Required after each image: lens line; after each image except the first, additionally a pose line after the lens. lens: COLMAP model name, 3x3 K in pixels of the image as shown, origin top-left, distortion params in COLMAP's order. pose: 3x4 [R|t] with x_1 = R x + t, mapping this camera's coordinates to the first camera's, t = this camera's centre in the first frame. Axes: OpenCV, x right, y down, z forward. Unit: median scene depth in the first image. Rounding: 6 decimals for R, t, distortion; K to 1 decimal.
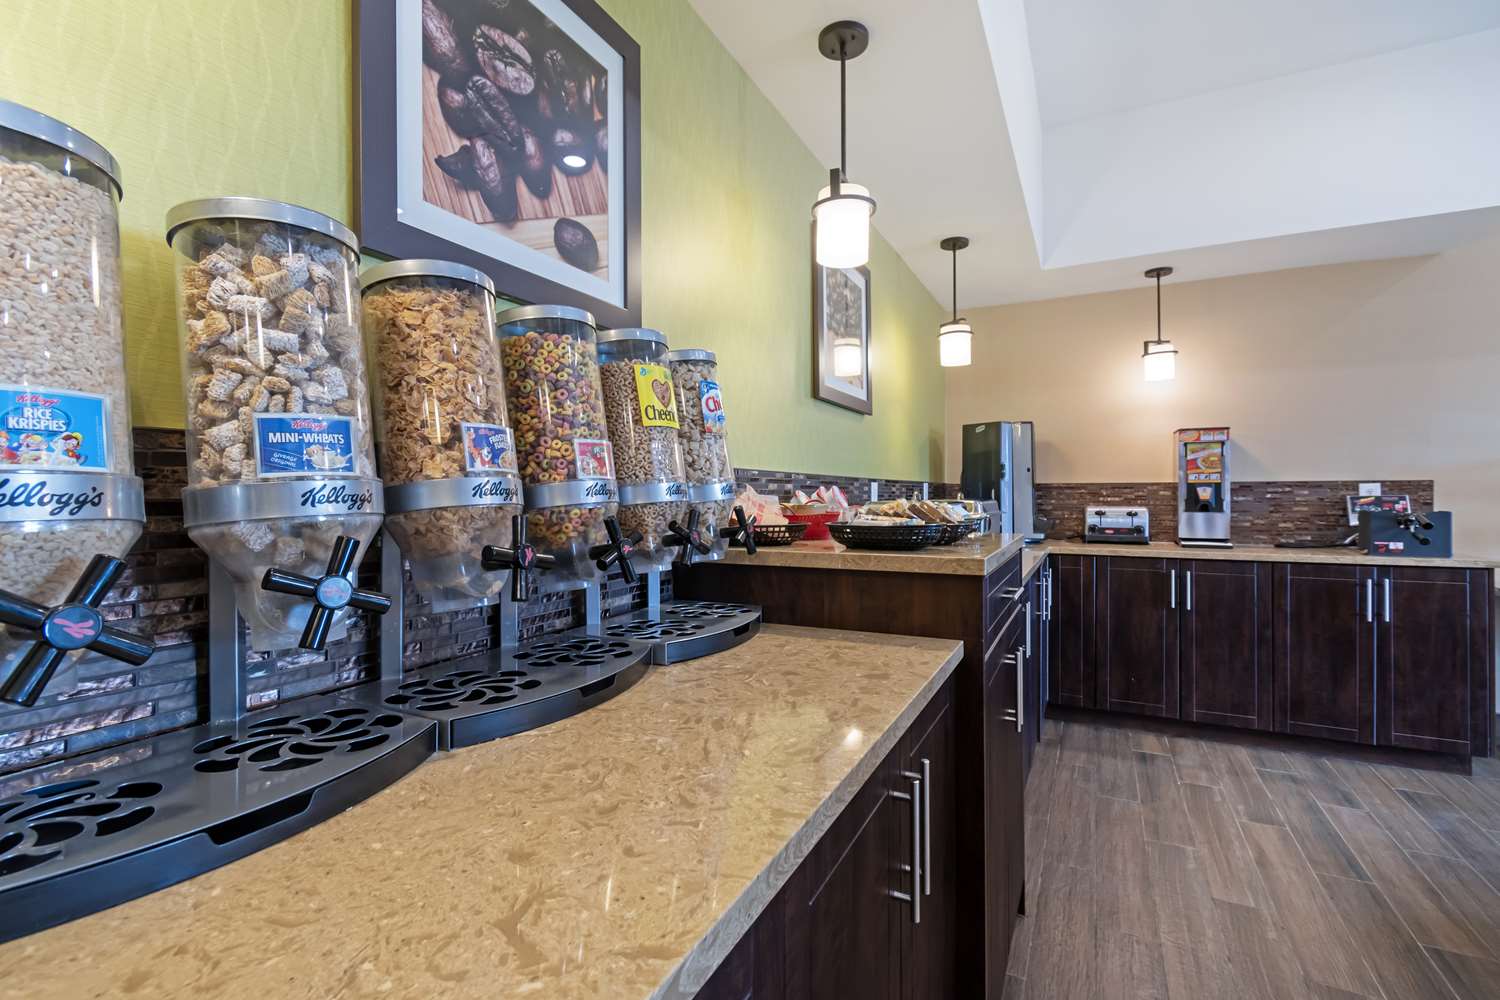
lens RADIAL K [[739.5, 0, 746.1], [0, 739.5, 494.4], [0, 0, 1]] dist [-0.000829, -0.000786]
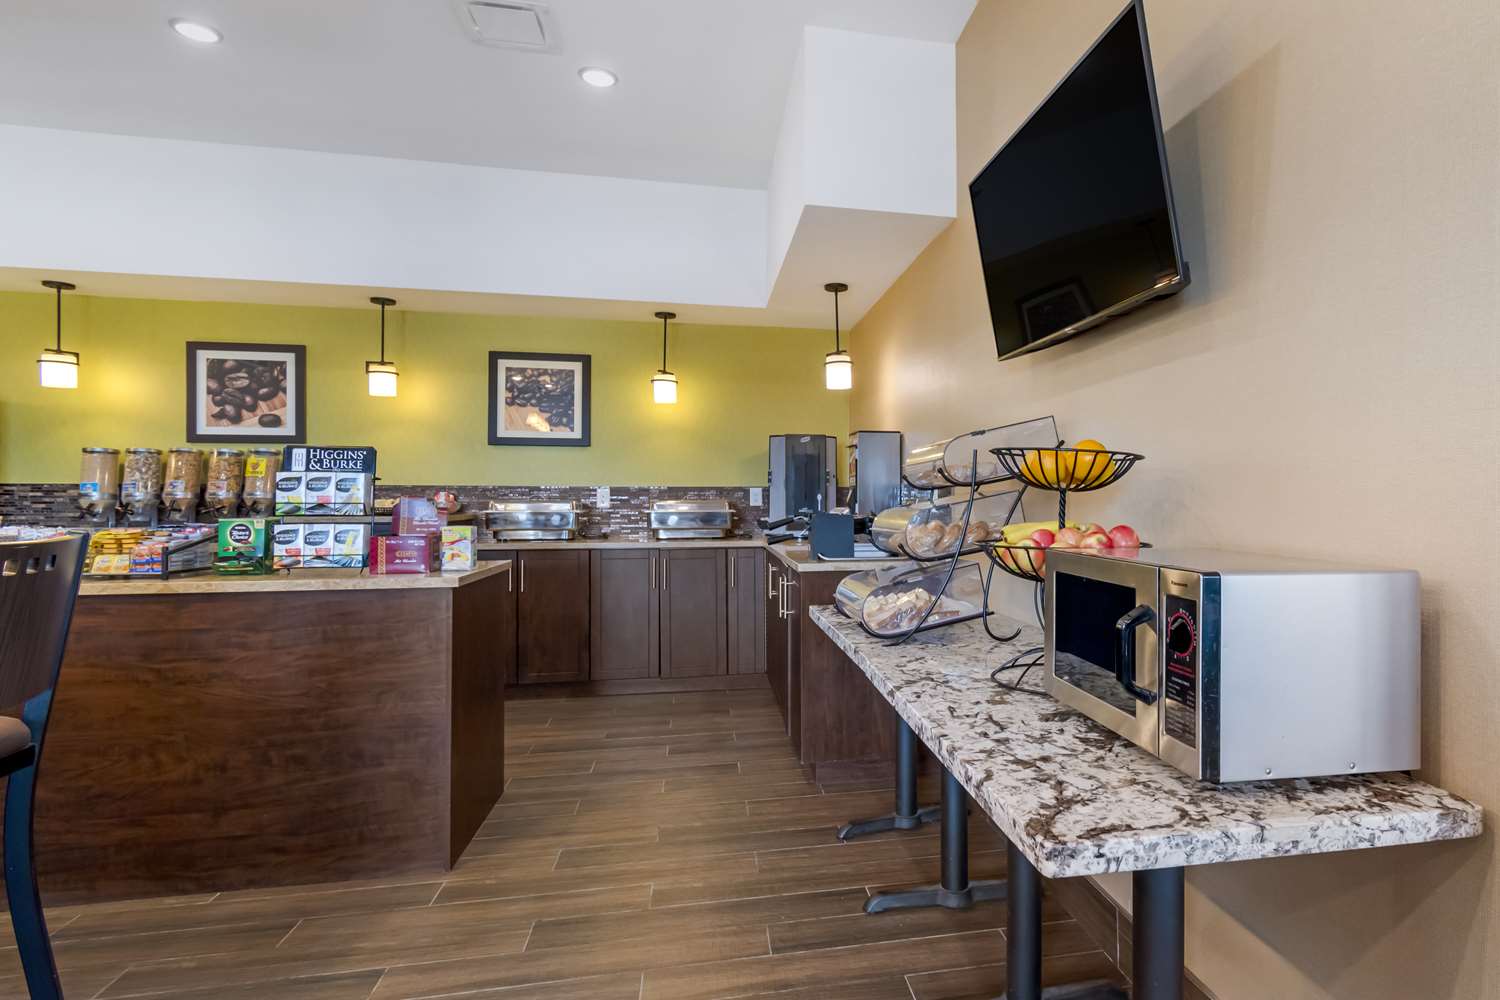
lens RADIAL K [[739.5, 0, 746.1], [0, 739.5, 494.4], [0, 0, 1]] dist [-0.000829, -0.000786]
pose [[0.598422, 0.006575, -0.801154, 3.969795], [-0.002864, 0.999977, 0.006068, -0.032738], [0.801176, -0.001337, 0.598427, 0.769439]]
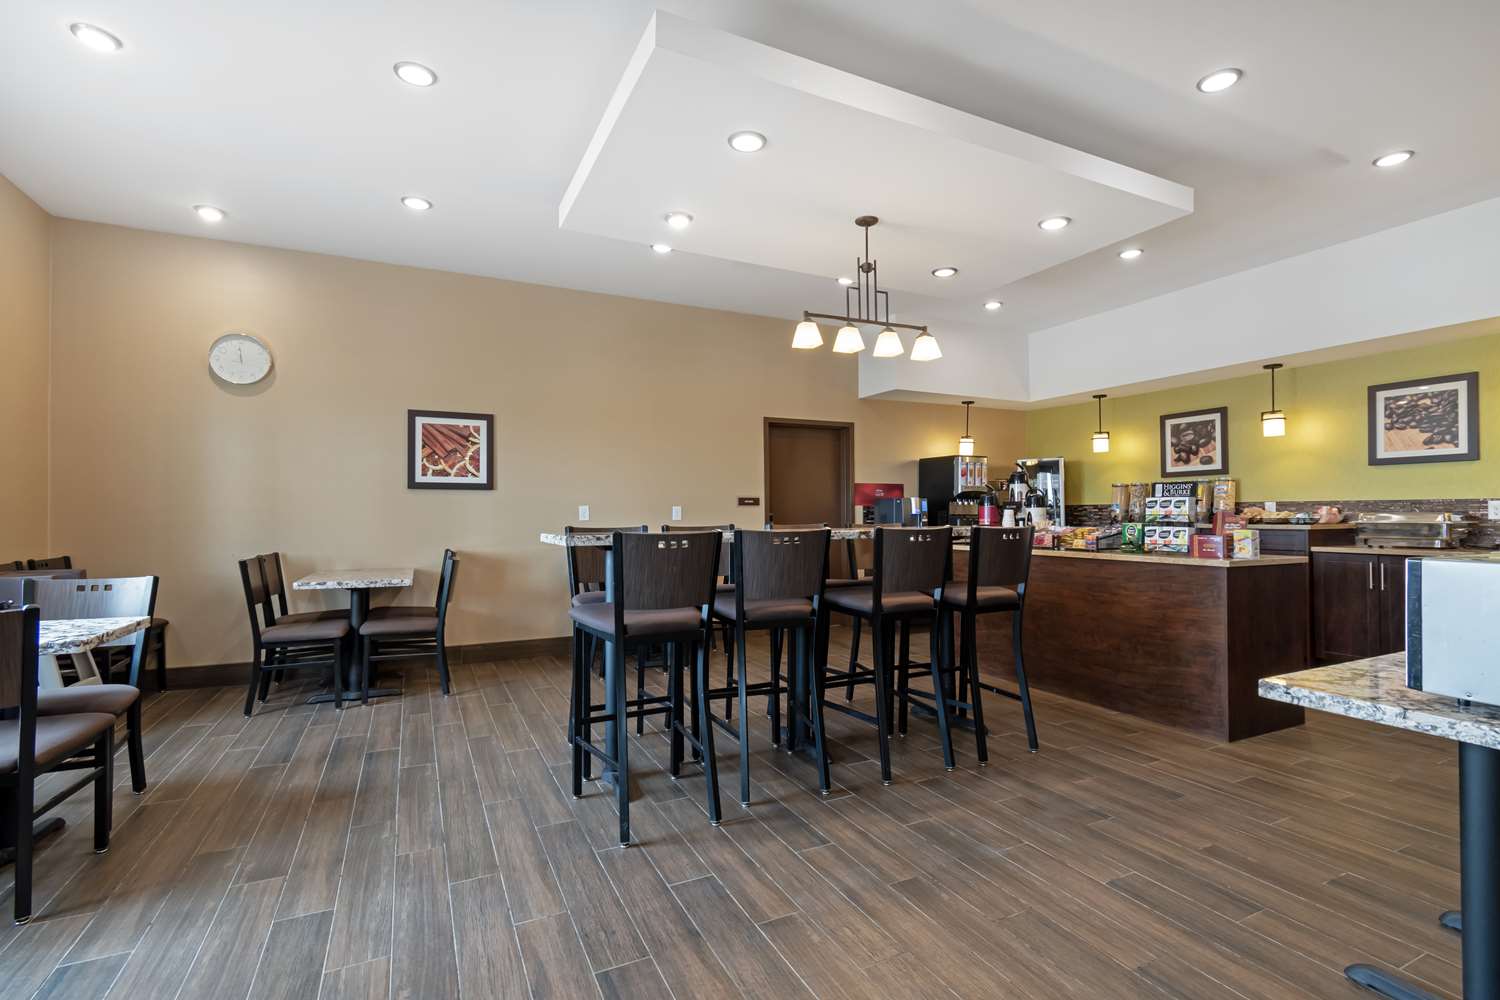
lens RADIAL K [[739.5, 0, 746.1], [0, 739.5, 494.4], [0, 0, 1]] dist [-0.000829, -0.000786]
pose [[-0.649550, -0.006155, -0.760294, 5.966768], [0.016701, 0.999610, -0.022361, -0.048385], [0.760135, -0.027222, -0.649194, 1.992381]]
